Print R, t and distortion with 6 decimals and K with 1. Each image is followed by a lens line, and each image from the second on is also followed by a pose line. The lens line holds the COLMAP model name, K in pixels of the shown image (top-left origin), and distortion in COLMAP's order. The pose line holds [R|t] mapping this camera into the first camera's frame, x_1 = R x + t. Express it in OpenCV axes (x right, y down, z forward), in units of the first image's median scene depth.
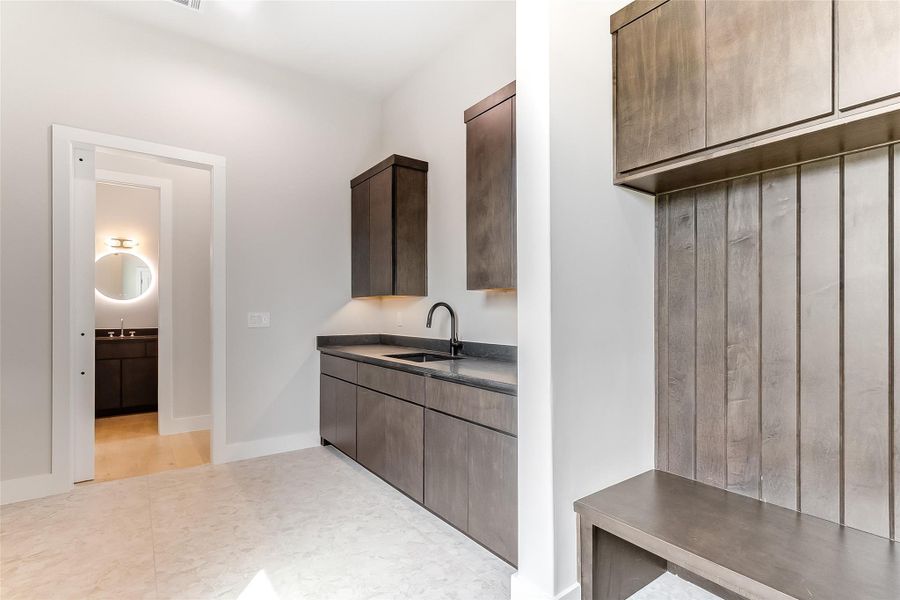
lens RADIAL K [[423.3, 0, 446.9], [0, 423.3, 315.0], [0, 0, 1]] dist [0.000378, -0.000016]
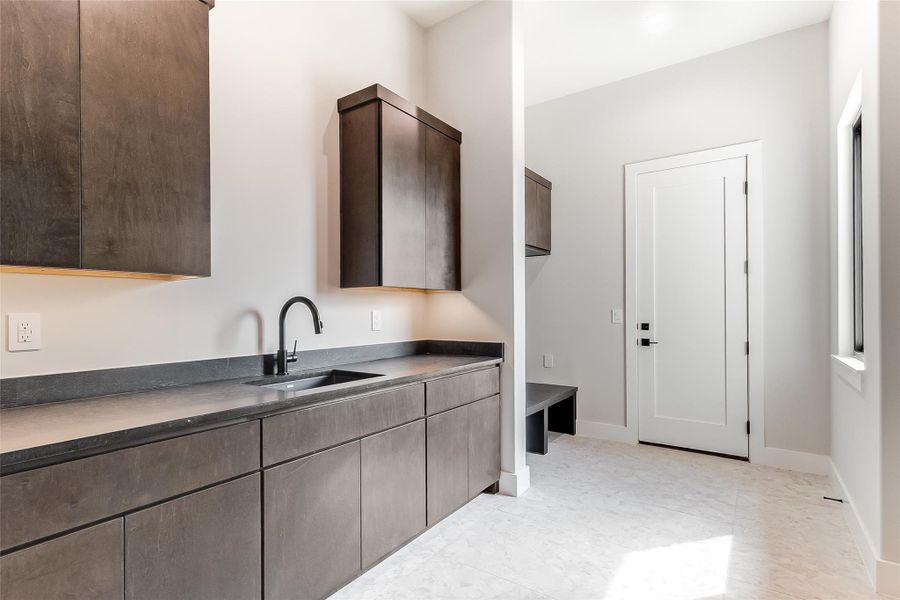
lens RADIAL K [[423.3, 0, 446.9], [0, 423.3, 315.0], [0, 0, 1]] dist [0.000378, -0.000016]
pose [[-0.305518, 0.004908, 0.952173, -0.972173], [0.012766, 0.999918, -0.001058, 0.002607], [-0.952101, 0.011832, -0.305556, 1.298144]]
